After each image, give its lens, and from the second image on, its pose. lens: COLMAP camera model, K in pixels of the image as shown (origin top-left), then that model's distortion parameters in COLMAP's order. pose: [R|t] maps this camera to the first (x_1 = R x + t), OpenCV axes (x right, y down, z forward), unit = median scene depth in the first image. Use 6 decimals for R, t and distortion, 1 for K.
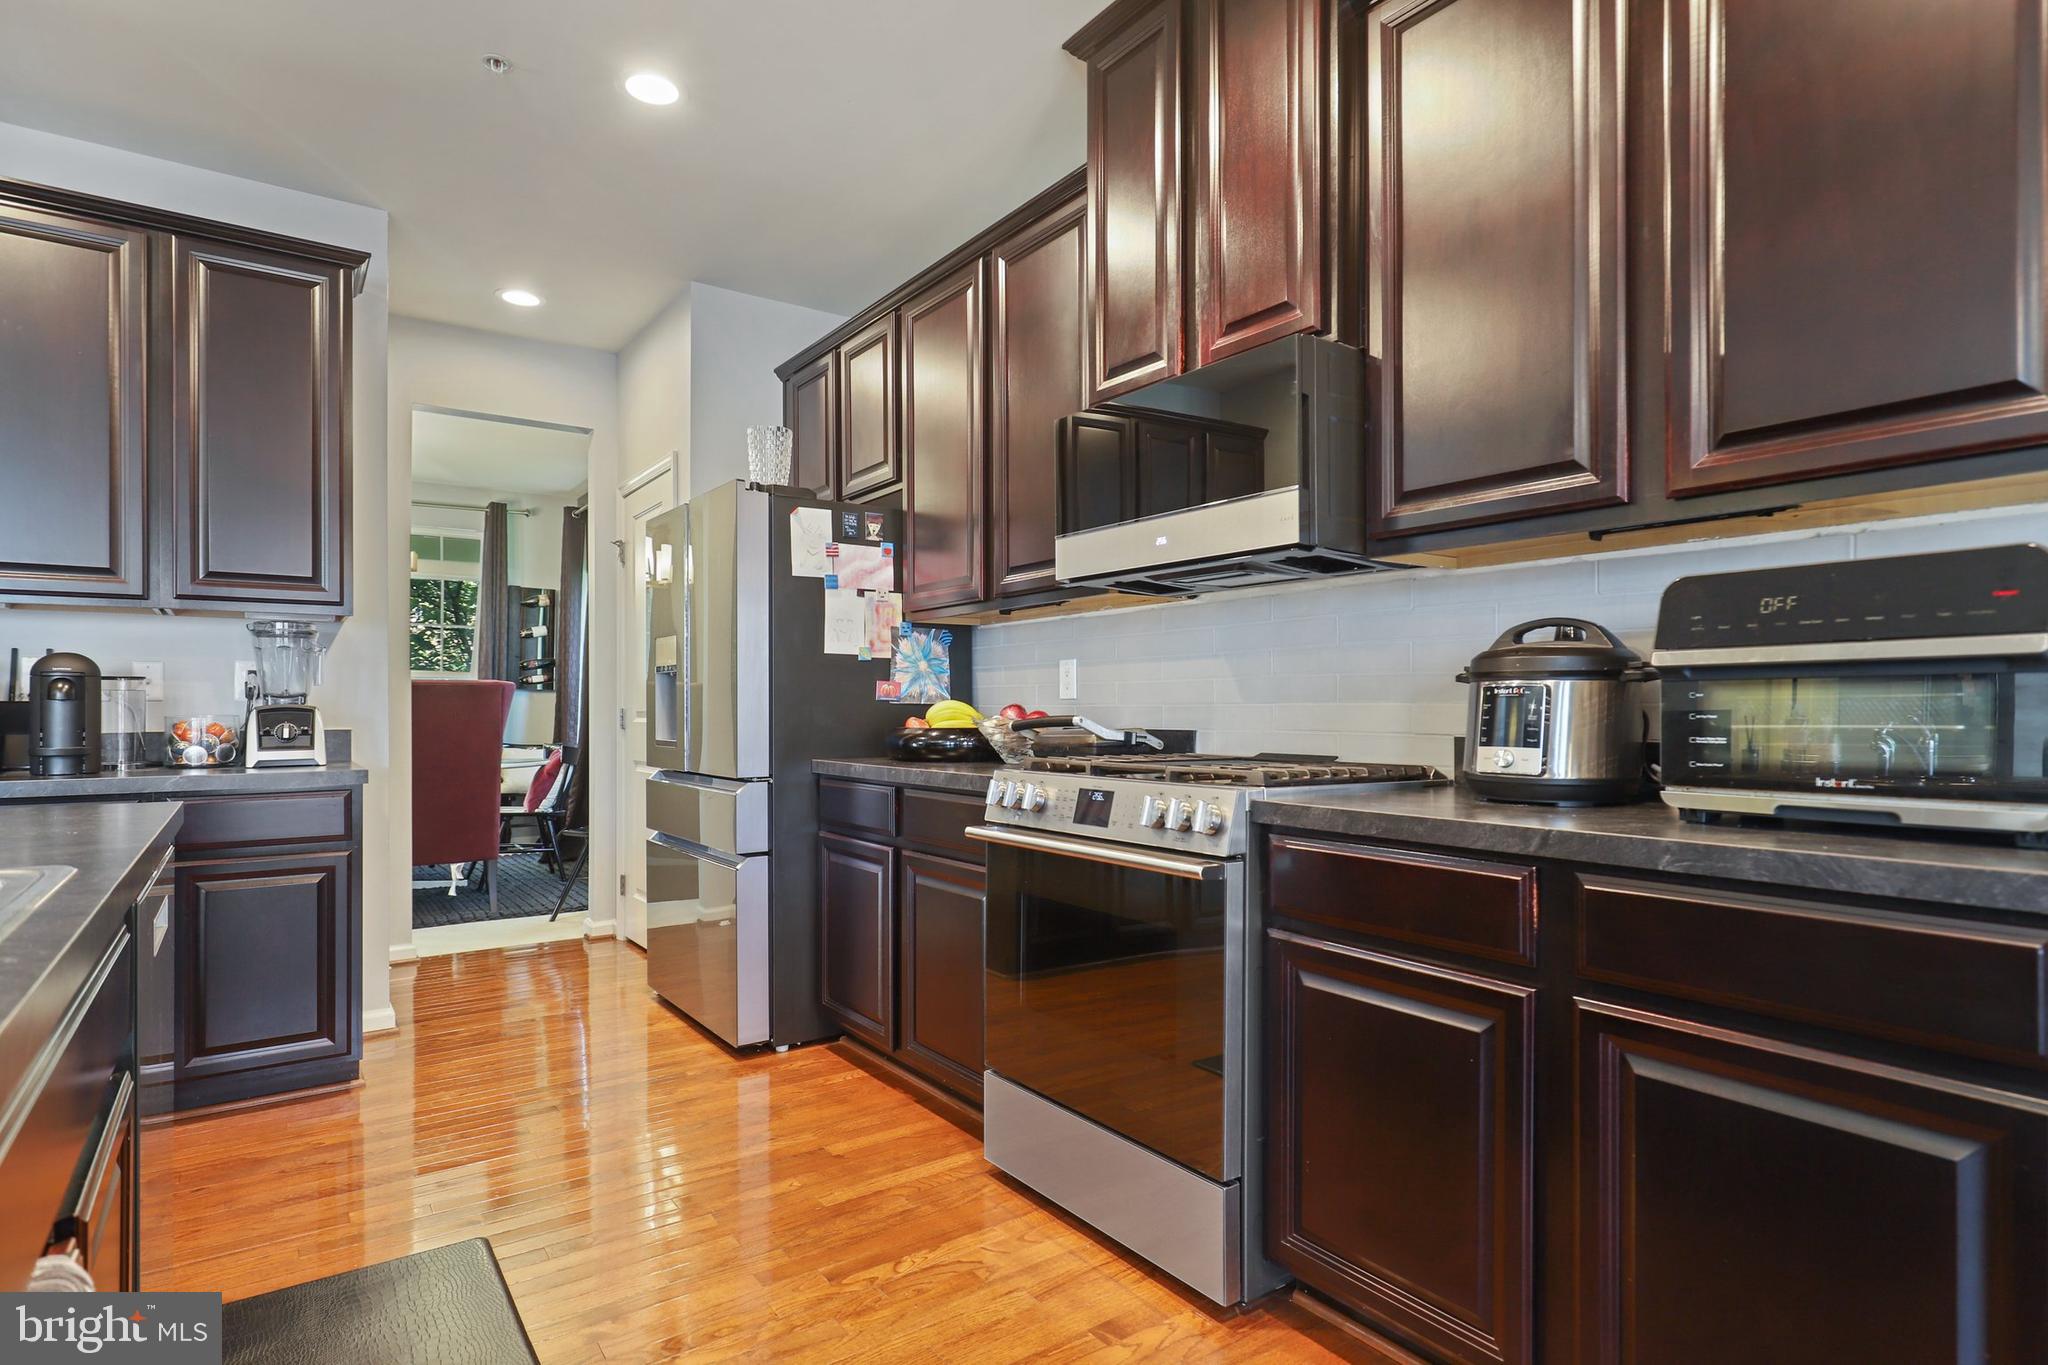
lens RADIAL K [[1067.2, 0, 1026.9], [0, 1067.2, 700.7], [0, 0, 1]] dist [-0.001723, -0.000477]
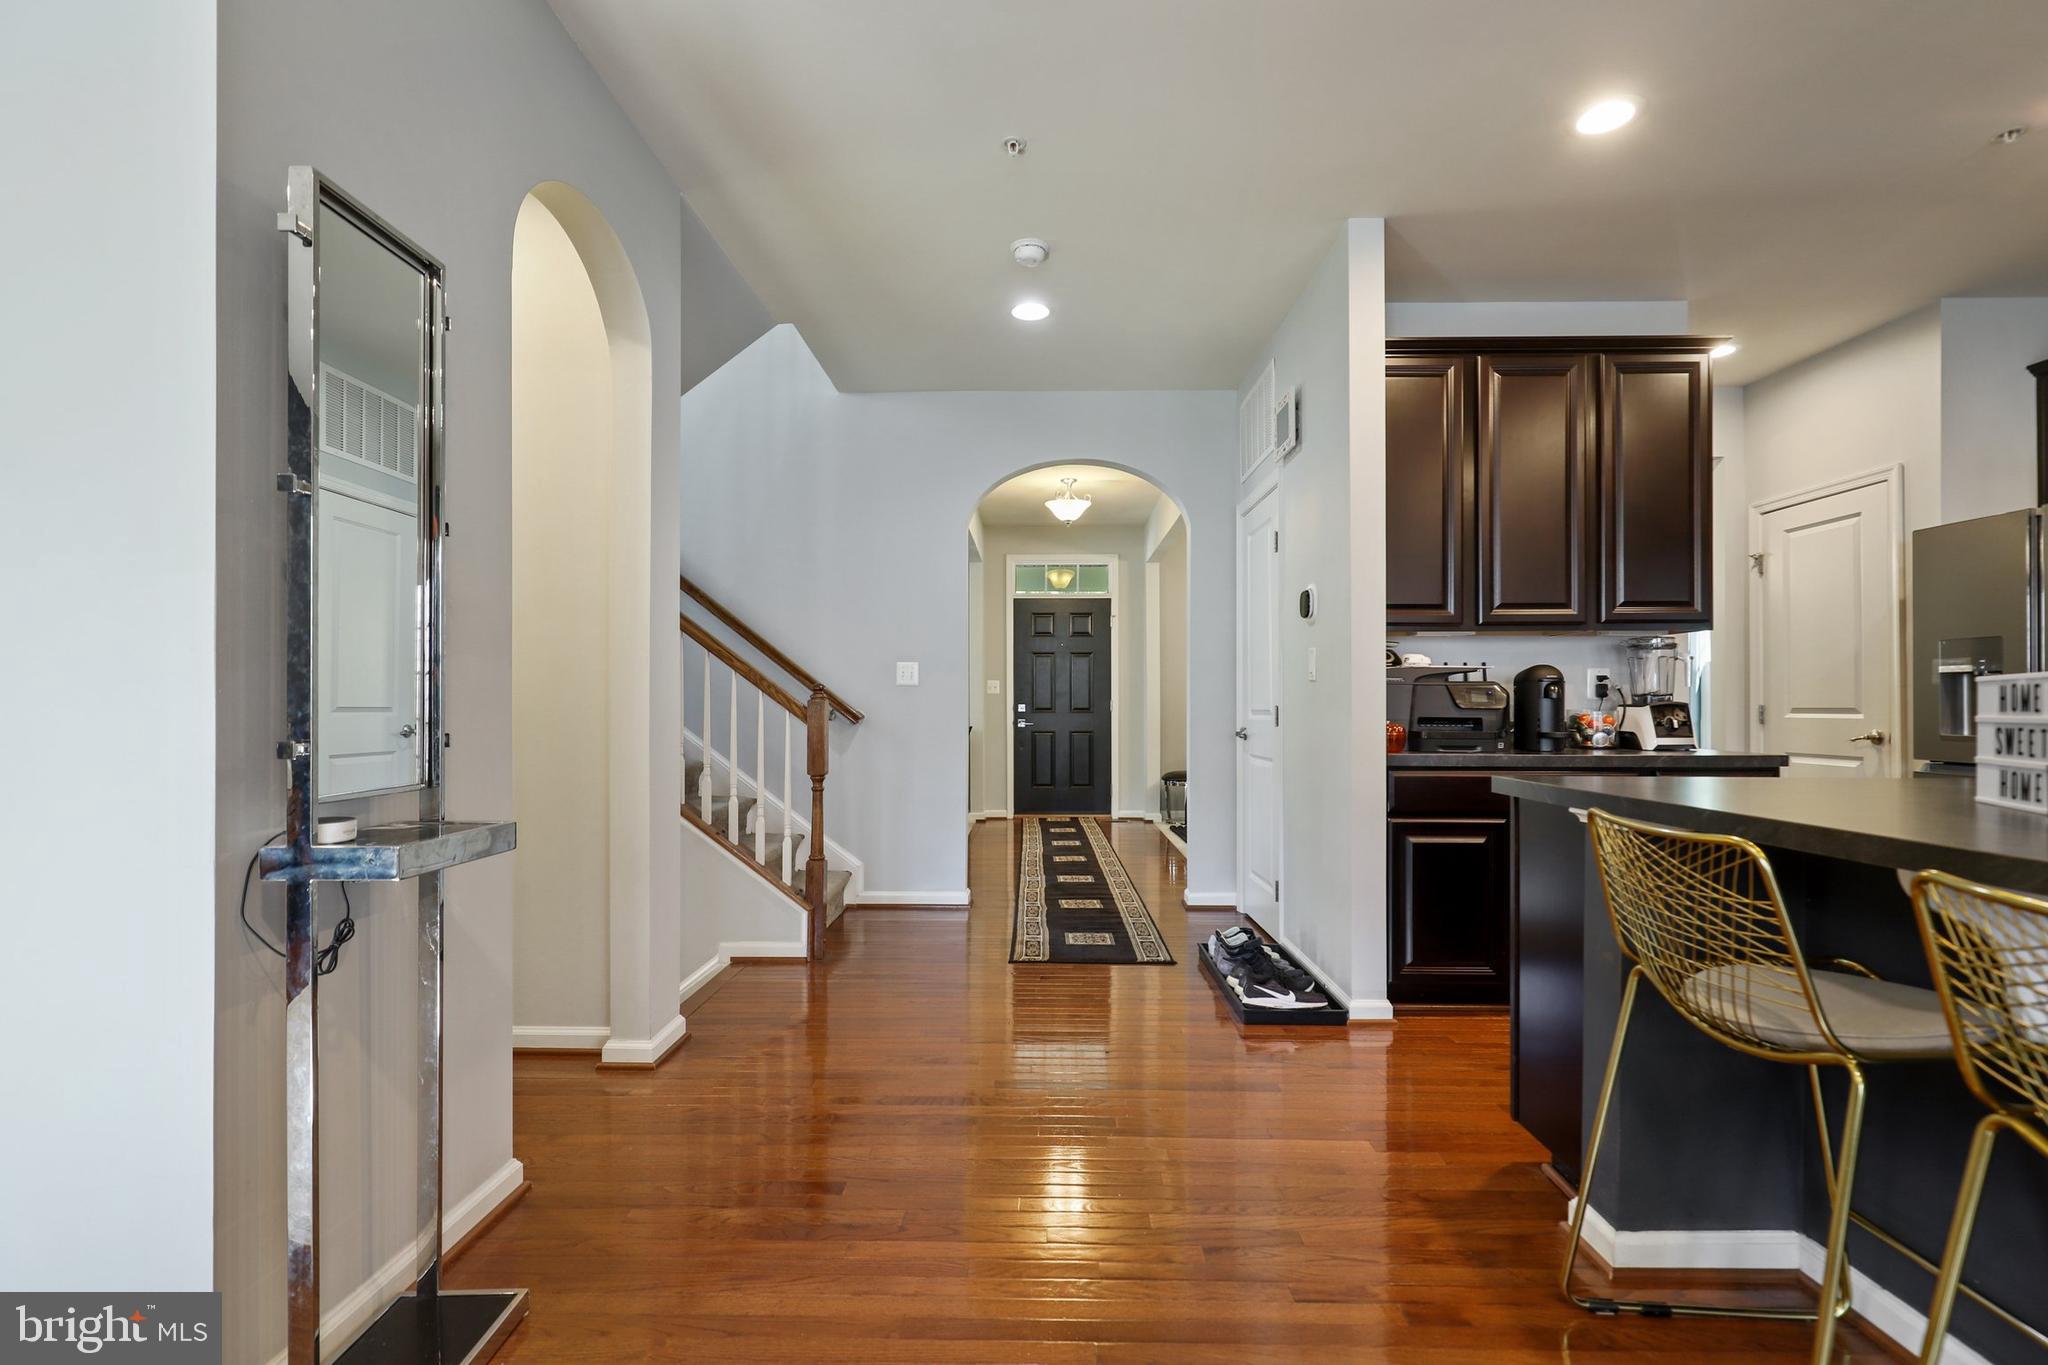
lens RADIAL K [[917.9, 0, 1022.6], [0, 917.9, 694.1], [0, 0, 1]] dist [-0.000005, -0.000086]
pose [[0.796641, -0.002585, -0.604448, -0.702805], [0.000904, 0.999995, -0.003085, -0.002844], [0.604453, 0.001911, 0.796639, -0.376941]]
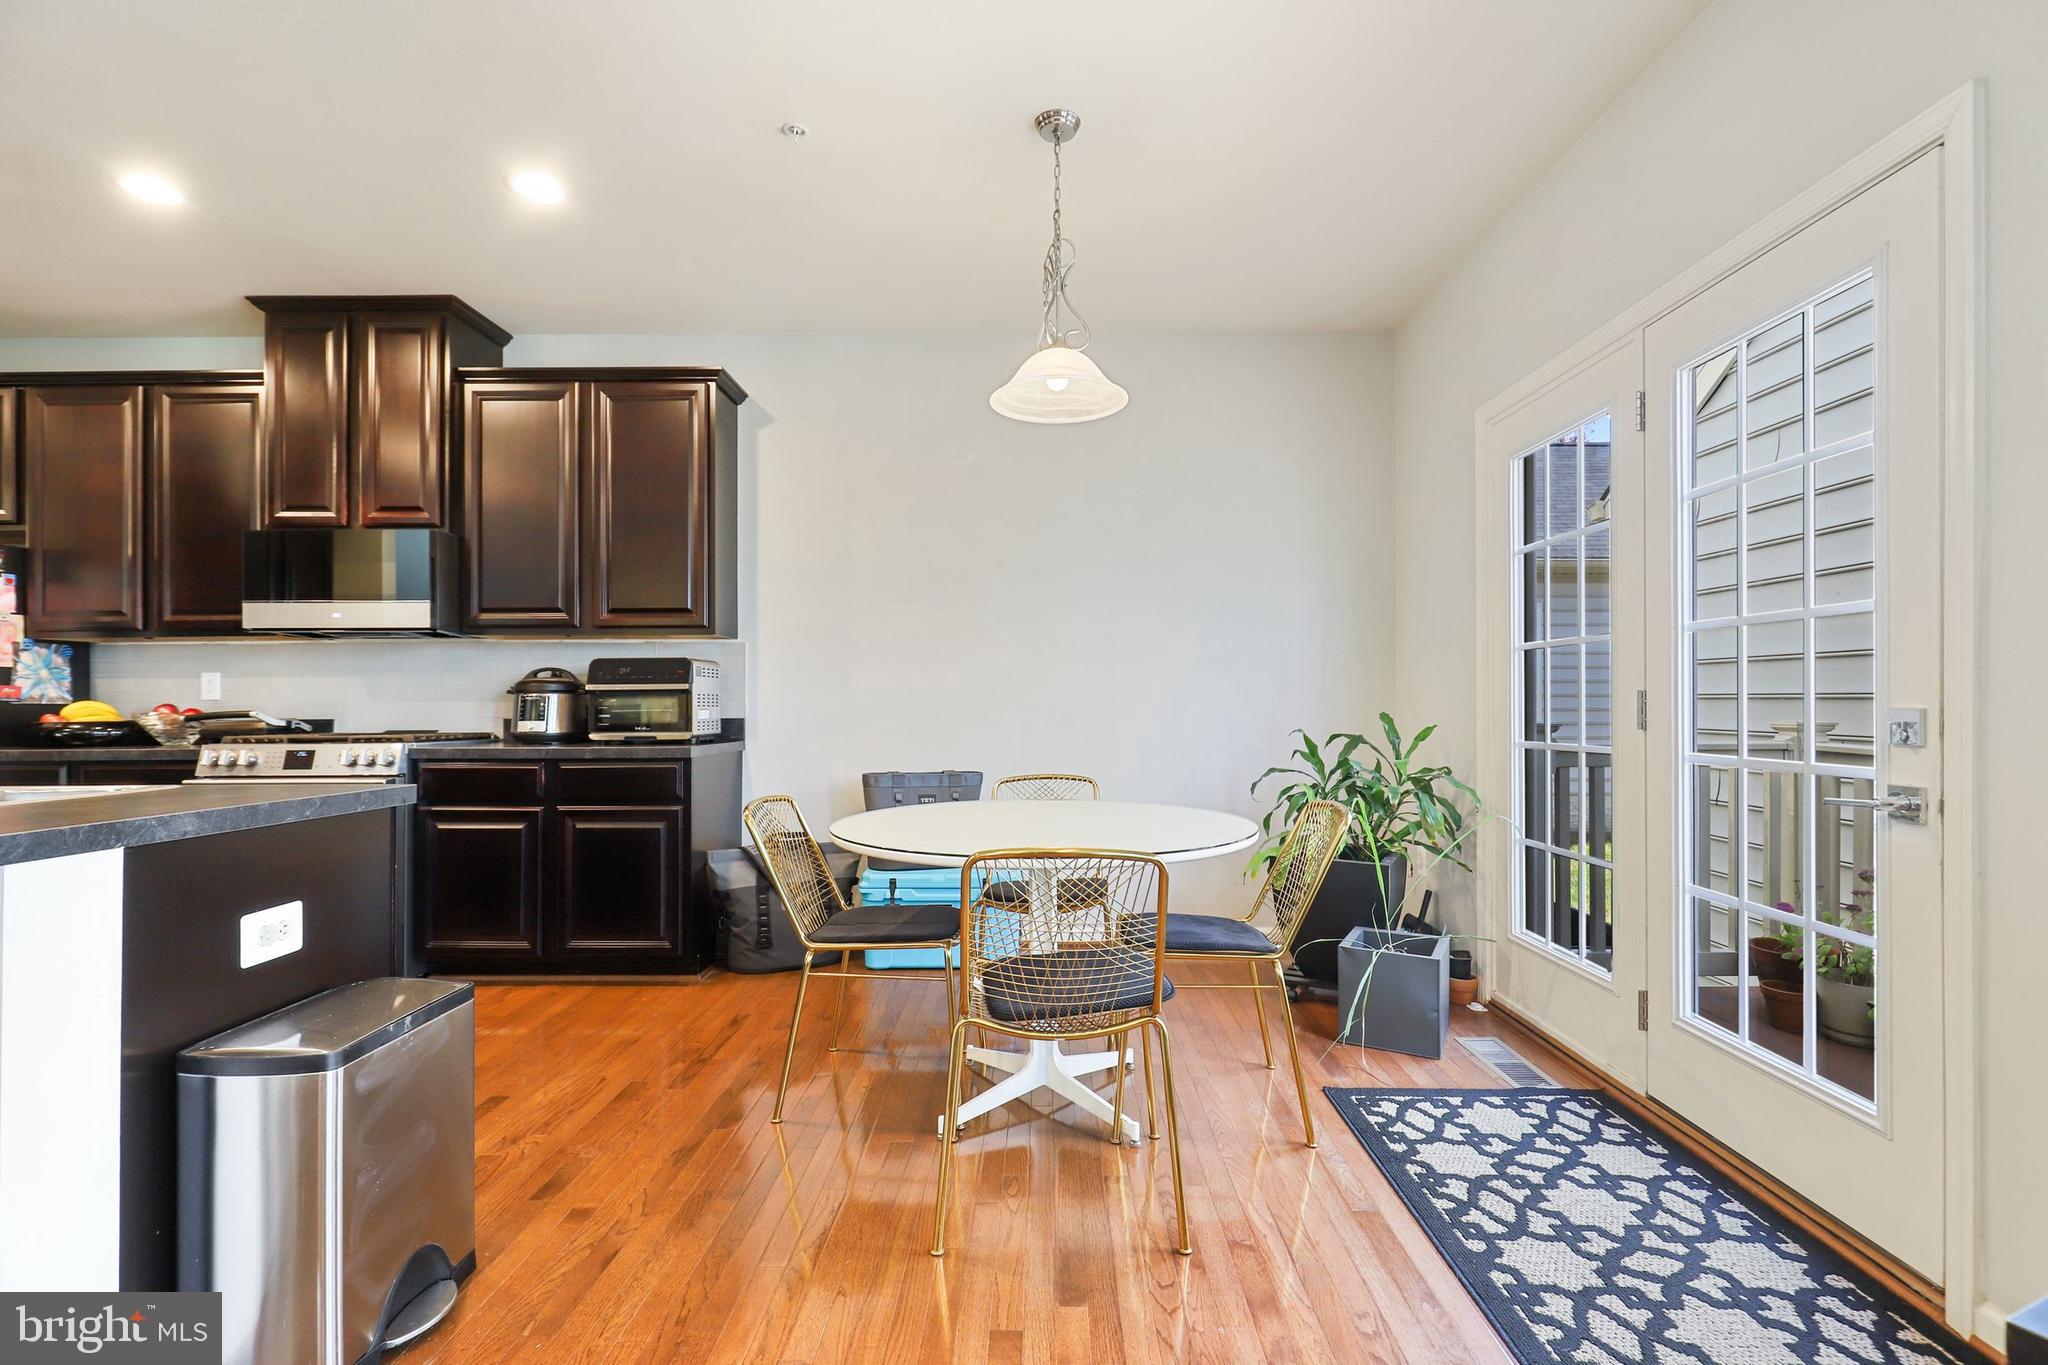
lens RADIAL K [[926.9, 0, 1022.1], [0, 926.9, 696.6], [0, 0, 1]] dist [0.002029, -0.000008]
pose [[0.597691, 0.003153, 0.801720, -0.357284], [-0.001324, 0.999995, -0.002945, -0.004612], [-0.801726, 0.000698, 0.597692, -0.720699]]
